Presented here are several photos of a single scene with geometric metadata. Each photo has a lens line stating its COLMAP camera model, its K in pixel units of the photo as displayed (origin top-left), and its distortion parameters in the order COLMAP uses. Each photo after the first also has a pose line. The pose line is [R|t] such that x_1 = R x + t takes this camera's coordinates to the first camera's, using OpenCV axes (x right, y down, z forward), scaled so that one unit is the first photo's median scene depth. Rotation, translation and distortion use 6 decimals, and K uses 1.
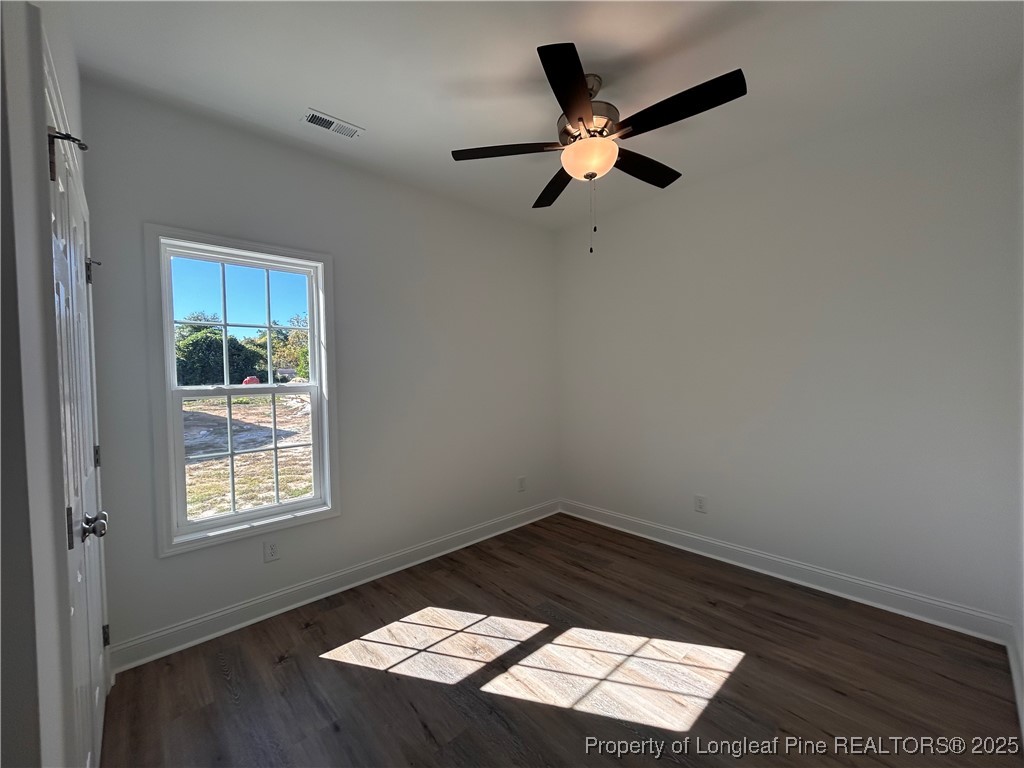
lens RADIAL K [[411.9, 0, 514.8], [0, 411.9, 381.1], [0, 0, 1]] dist [0.003351, 0.000106]
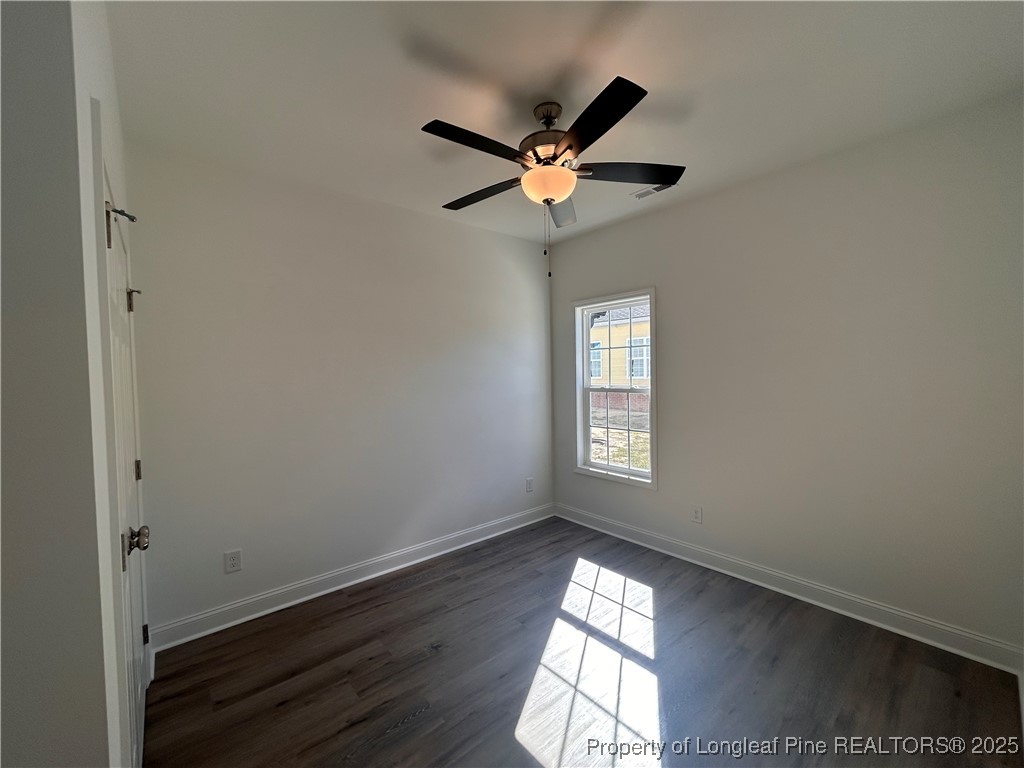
lens RADIAL K [[411.9, 0, 515.8], [0, 411.9, 389.2], [0, 0, 1]] dist [0.003351, 0.000106]
pose [[-0.034687, 0.057205, -0.997760, 0.887551], [-0.004546, 0.998341, 0.057397, -0.062878], [0.999388, 0.006527, -0.034369, 0.644566]]
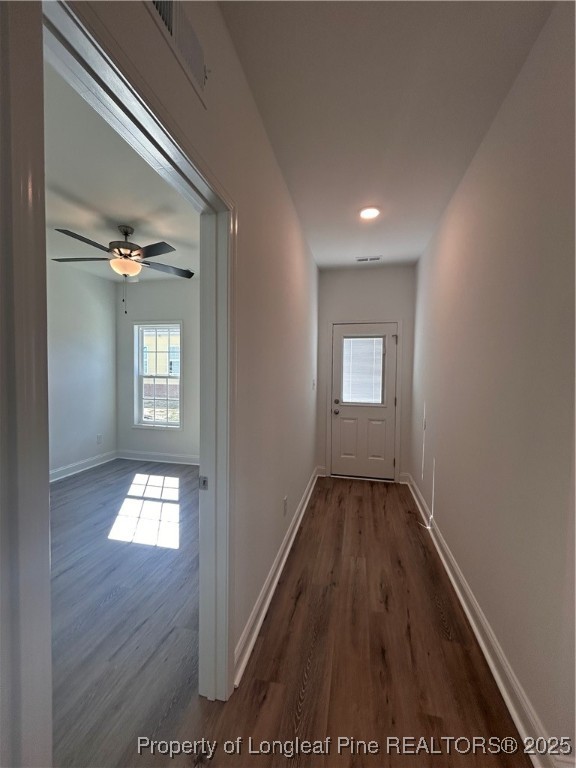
lens RADIAL K [[308.9, 0, 283.1], [0, 308.9, 373.1], [0, 0, 1]] dist [0.003351, 0.000106]
pose [[0.554763, 0.025612, -0.831614, 1.406894], [-0.033676, 0.999398, 0.008314, -0.039178], [0.831327, 0.023394, 0.555291, 0.526217]]
